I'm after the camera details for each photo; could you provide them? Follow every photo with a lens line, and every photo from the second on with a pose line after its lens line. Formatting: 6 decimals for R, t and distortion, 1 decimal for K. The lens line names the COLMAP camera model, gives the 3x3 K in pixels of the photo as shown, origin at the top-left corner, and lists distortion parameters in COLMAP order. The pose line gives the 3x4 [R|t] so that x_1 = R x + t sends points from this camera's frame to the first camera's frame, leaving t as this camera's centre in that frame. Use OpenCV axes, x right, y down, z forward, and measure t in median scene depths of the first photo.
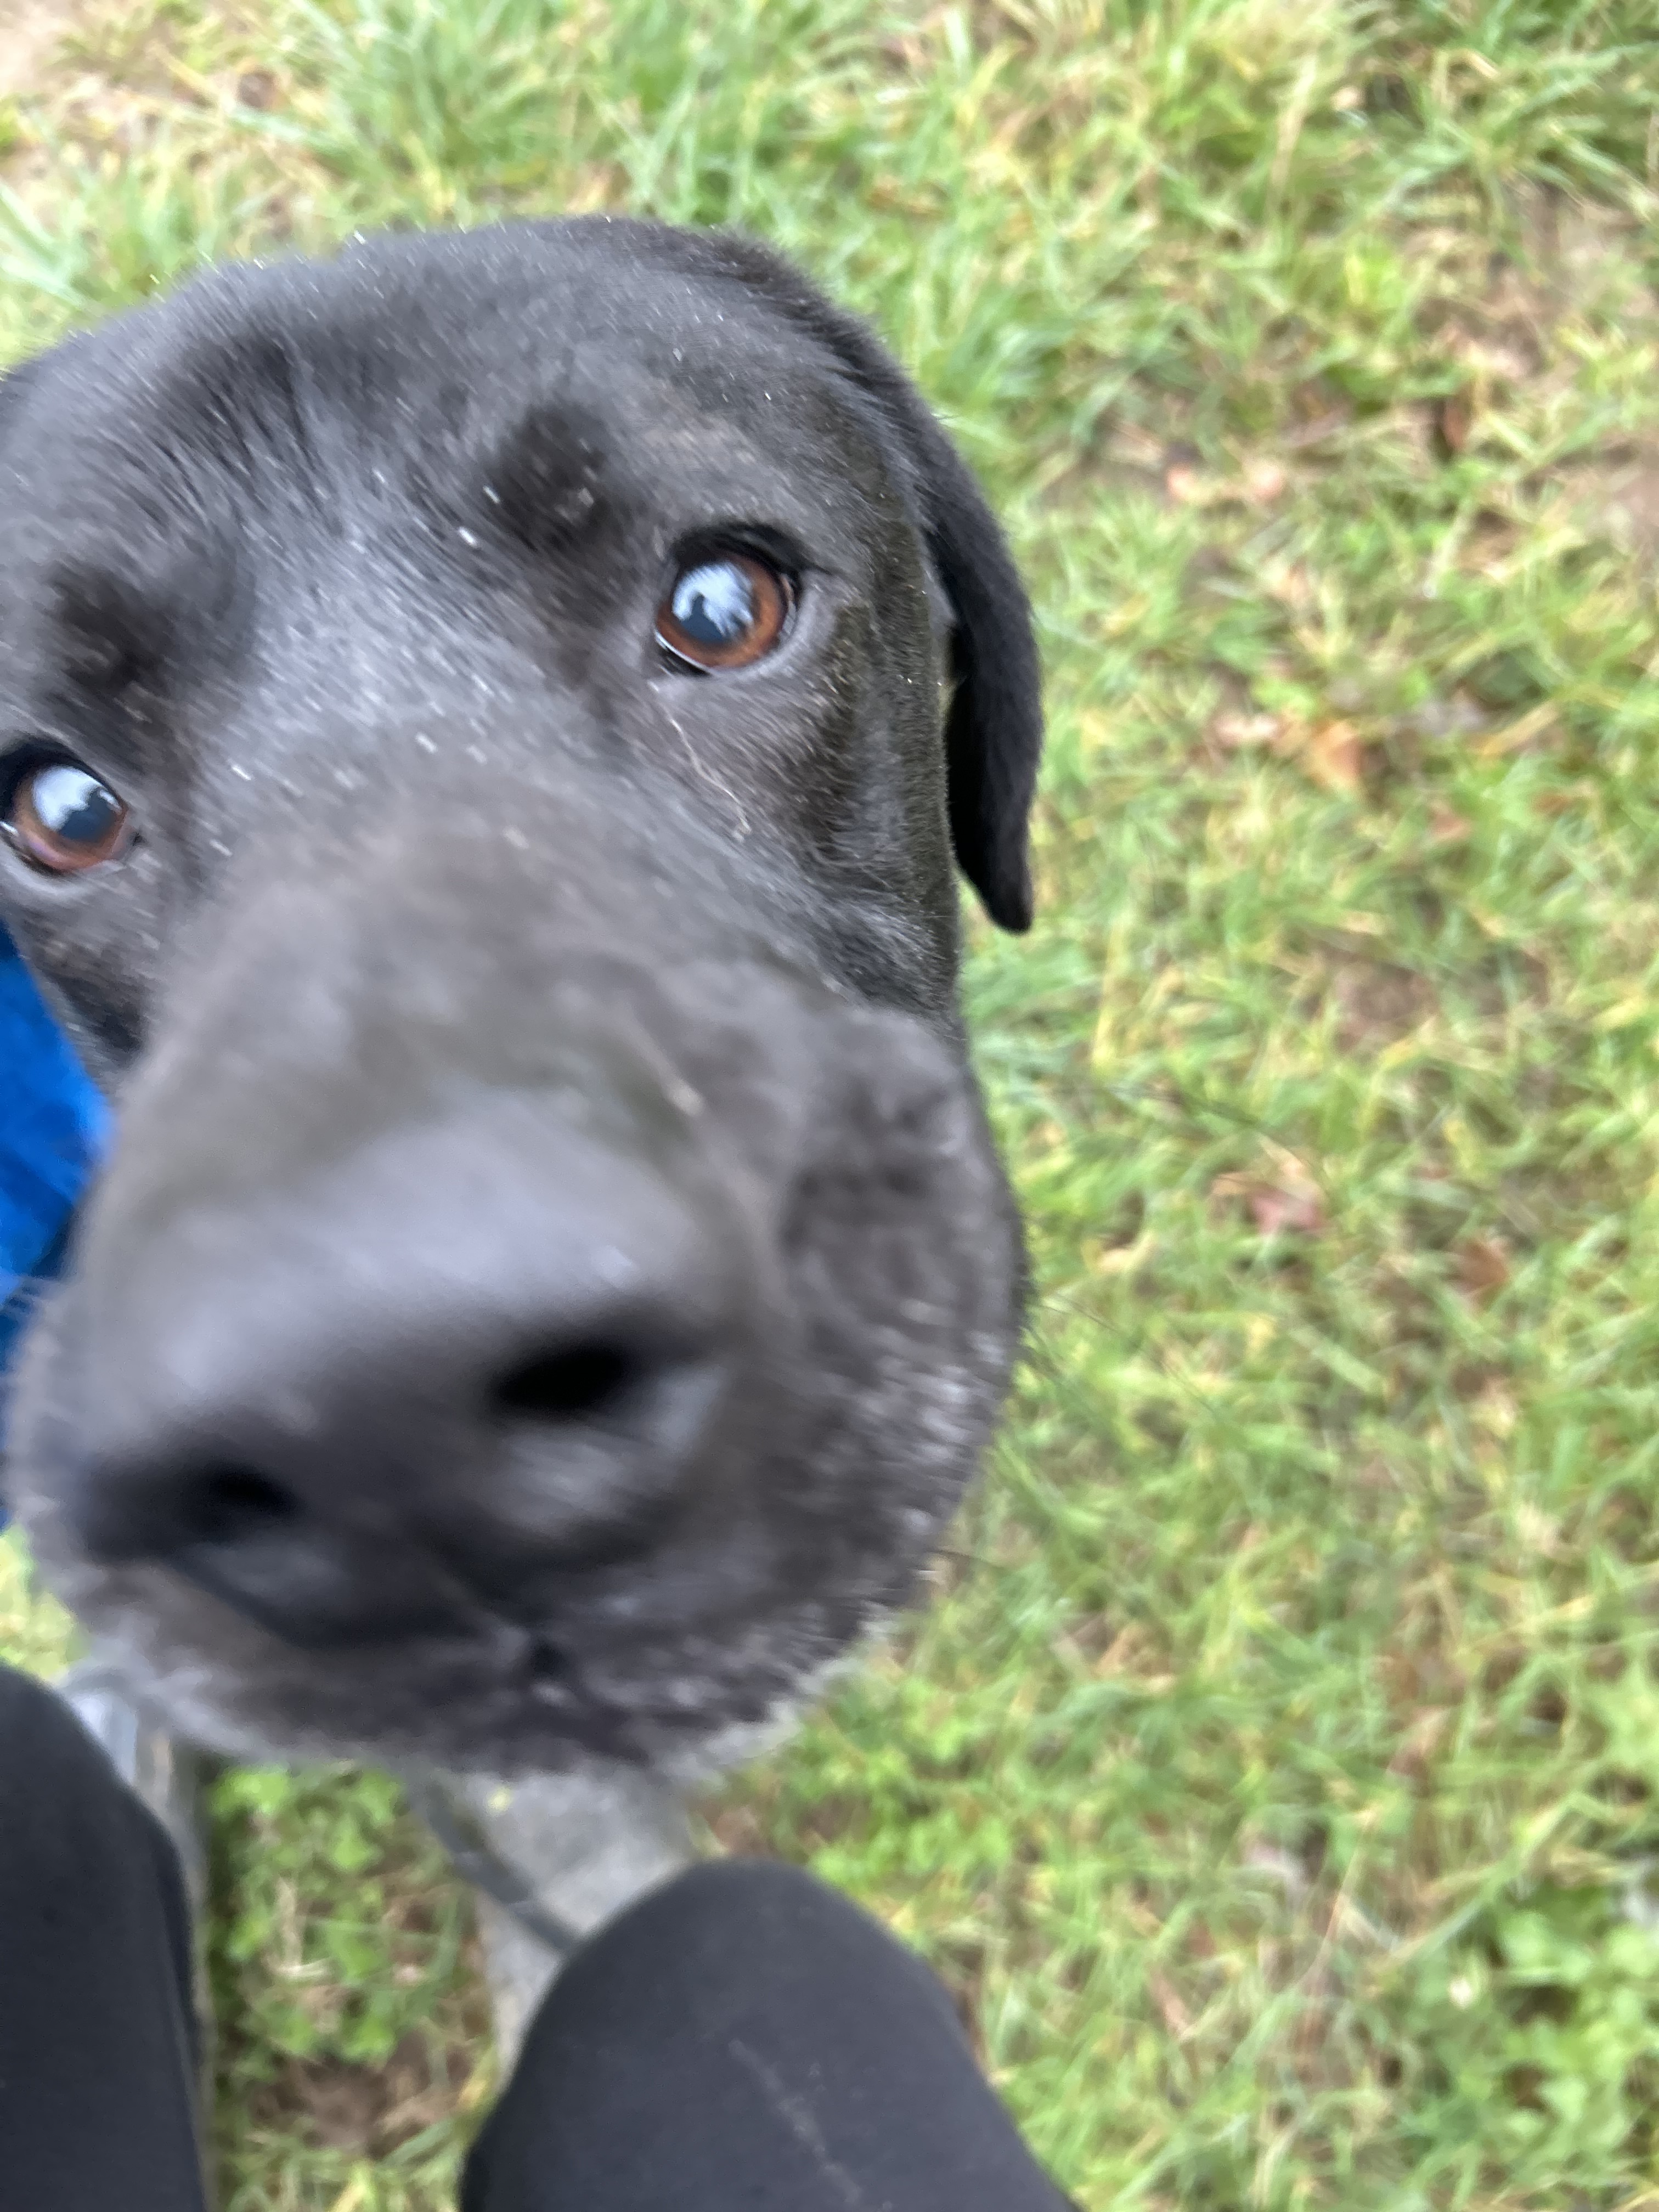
lens RADIAL K [[1661.8, 0, 829.5], [0, 1661.8, 1106.0], [0, 0, 1]] dist [-0.007010, -0.001778]
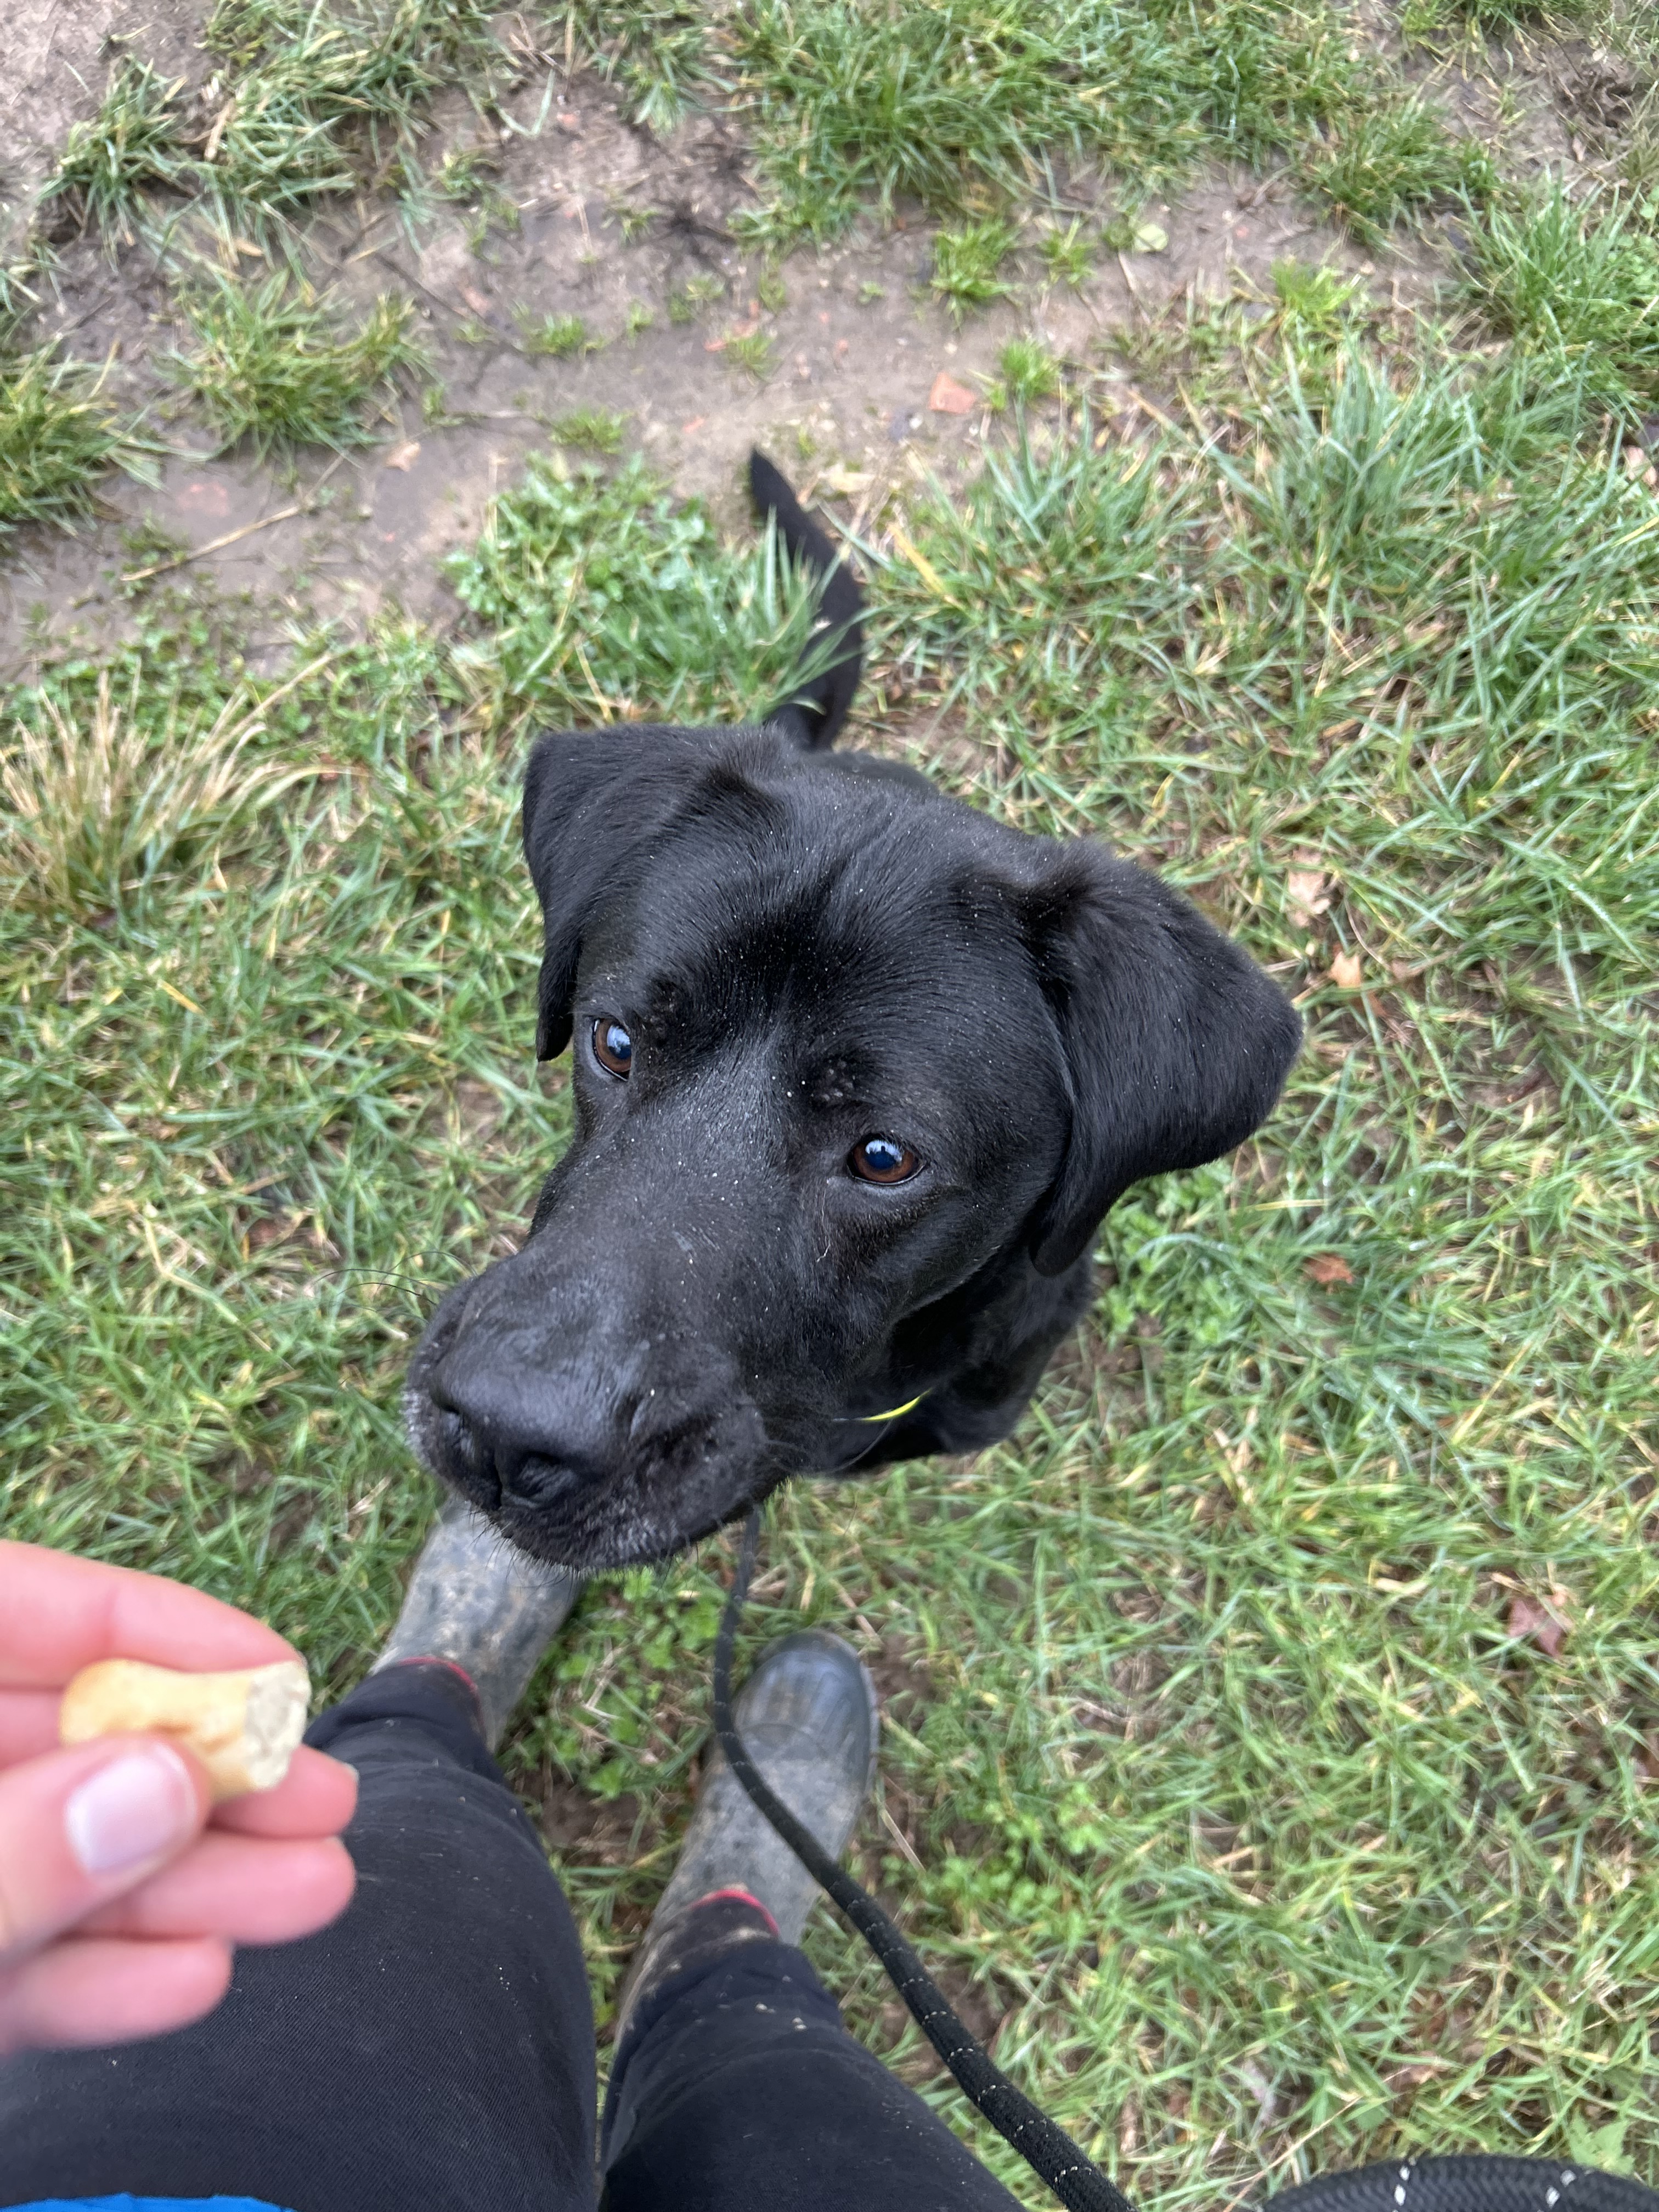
lens RADIAL K [[1672.3, 0, 829.5], [0, 1672.3, 1106.0], [0, 0, 1]] dist [0.002982, -0.003293]
pose [[0.849042, 0.492899, -0.190208, -0.115550], [-0.501119, 0.865360, 0.005594, -0.012481], [0.167356, 0.090567, 0.981728, -0.311837]]
